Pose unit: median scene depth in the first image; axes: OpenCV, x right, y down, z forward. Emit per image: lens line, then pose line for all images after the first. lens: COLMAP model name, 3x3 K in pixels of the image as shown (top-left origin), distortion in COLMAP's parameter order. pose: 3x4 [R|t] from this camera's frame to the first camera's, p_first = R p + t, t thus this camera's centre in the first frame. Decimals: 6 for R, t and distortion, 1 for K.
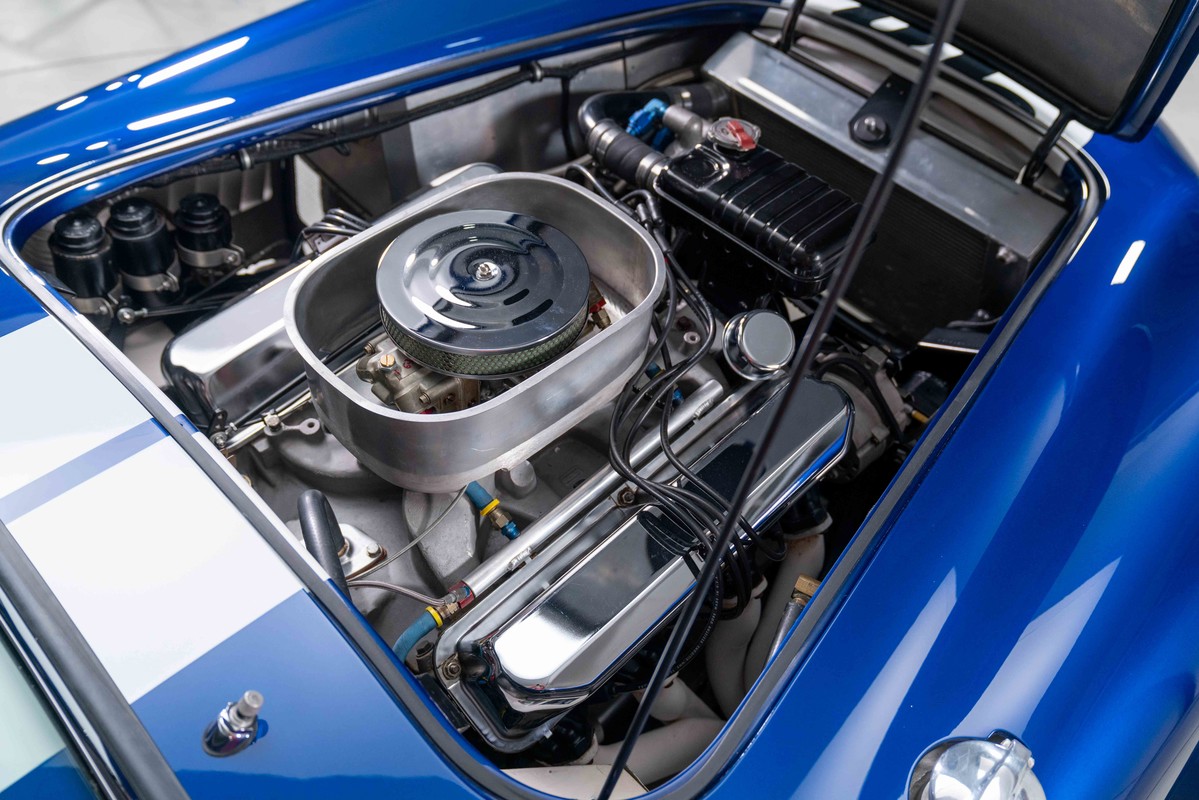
lens RADIAL K [[1044.0, 0, 628.7], [0, 1044.0, 399.6], [0, 0, 1]] dist [0.010461, 0.002046]
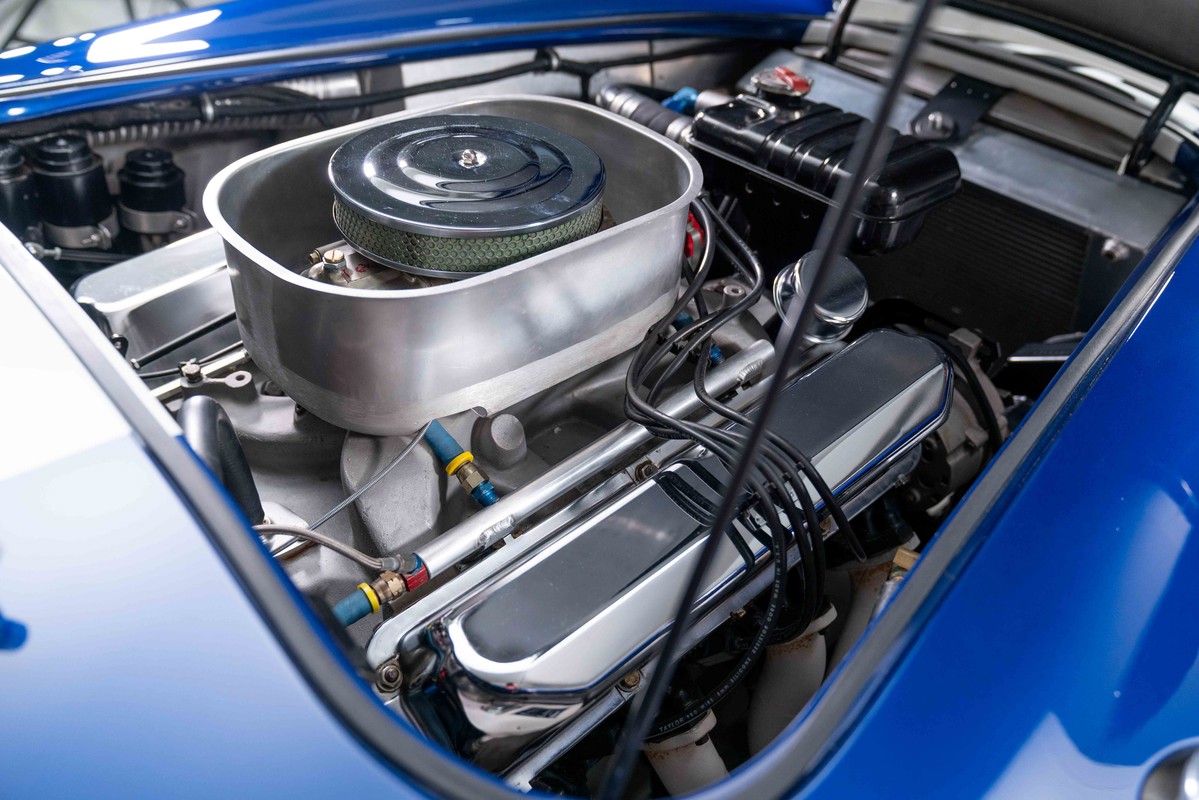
lens RADIAL K [[1026.5, 0, 601.1], [0, 1026.5, 403.3], [0, 0, 1]] dist [0.002067, 0.009575]
pose [[0.998748, 0.017983, -0.046678, -0.001158], [-0.026955, 0.979552, -0.199379, 0.171766], [0.042138, 0.200388, 0.978810, 0.248251]]
